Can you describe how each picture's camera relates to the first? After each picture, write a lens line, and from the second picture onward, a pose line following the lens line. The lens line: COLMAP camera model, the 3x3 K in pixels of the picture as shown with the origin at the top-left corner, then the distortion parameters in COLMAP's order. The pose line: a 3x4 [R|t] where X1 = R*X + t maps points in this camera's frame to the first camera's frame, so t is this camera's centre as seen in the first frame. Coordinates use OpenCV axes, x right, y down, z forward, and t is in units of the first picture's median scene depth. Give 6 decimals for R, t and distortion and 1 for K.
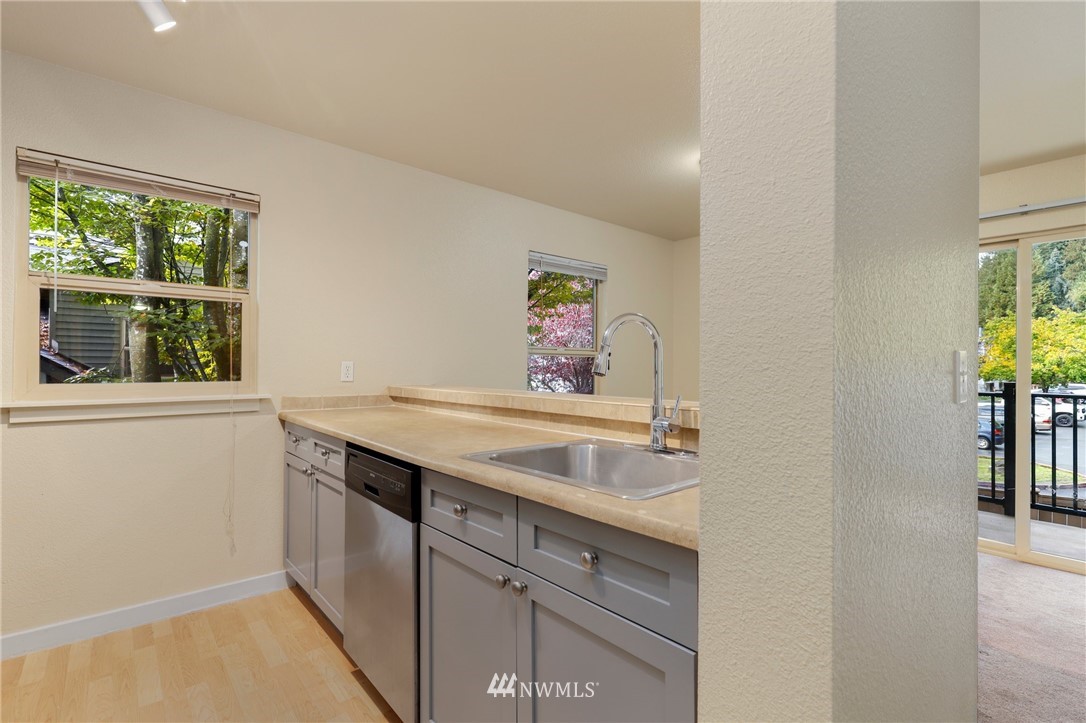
lens RADIAL K [[499.0, 0, 543.0], [0, 499.0, 361.5], [0, 0, 1]] dist [0.001989, 0.000387]
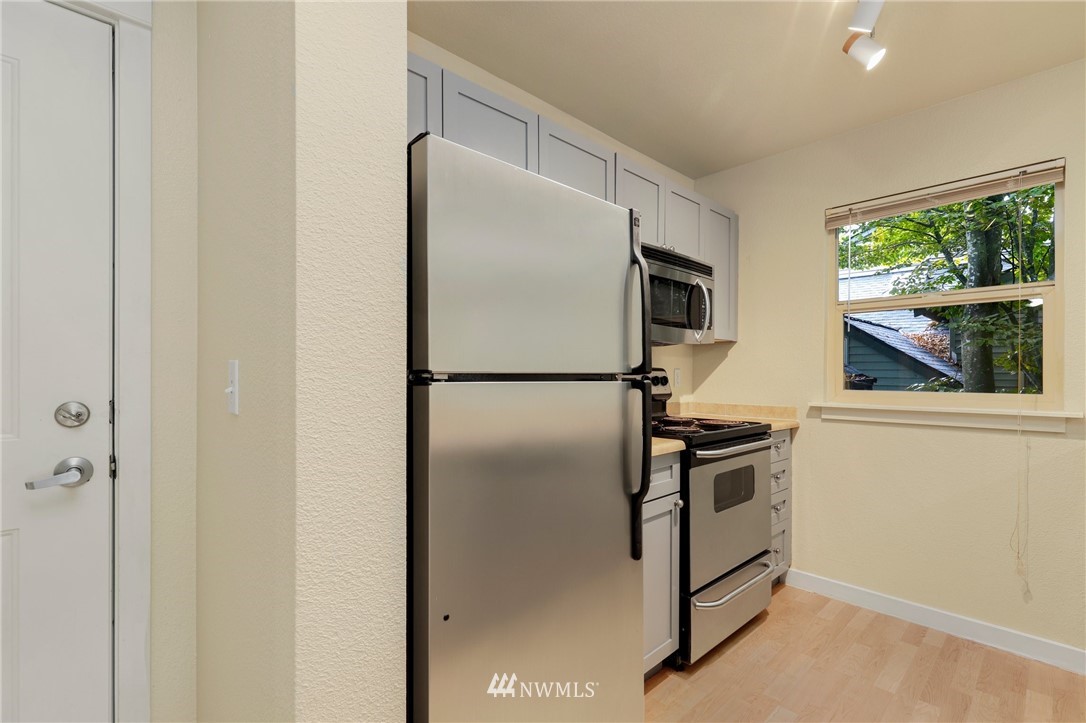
lens RADIAL K [[492.2, 0, 539.5], [0, 492.2, 370.0], [0, 0, 1]] dist [-0.000959, 0.000056]
pose [[0.047091, -0.011067, -0.998829, 0.178419], [0.009191, 0.999901, -0.010645, 0.000881], [0.998848, -0.008679, 0.047188, 0.157773]]
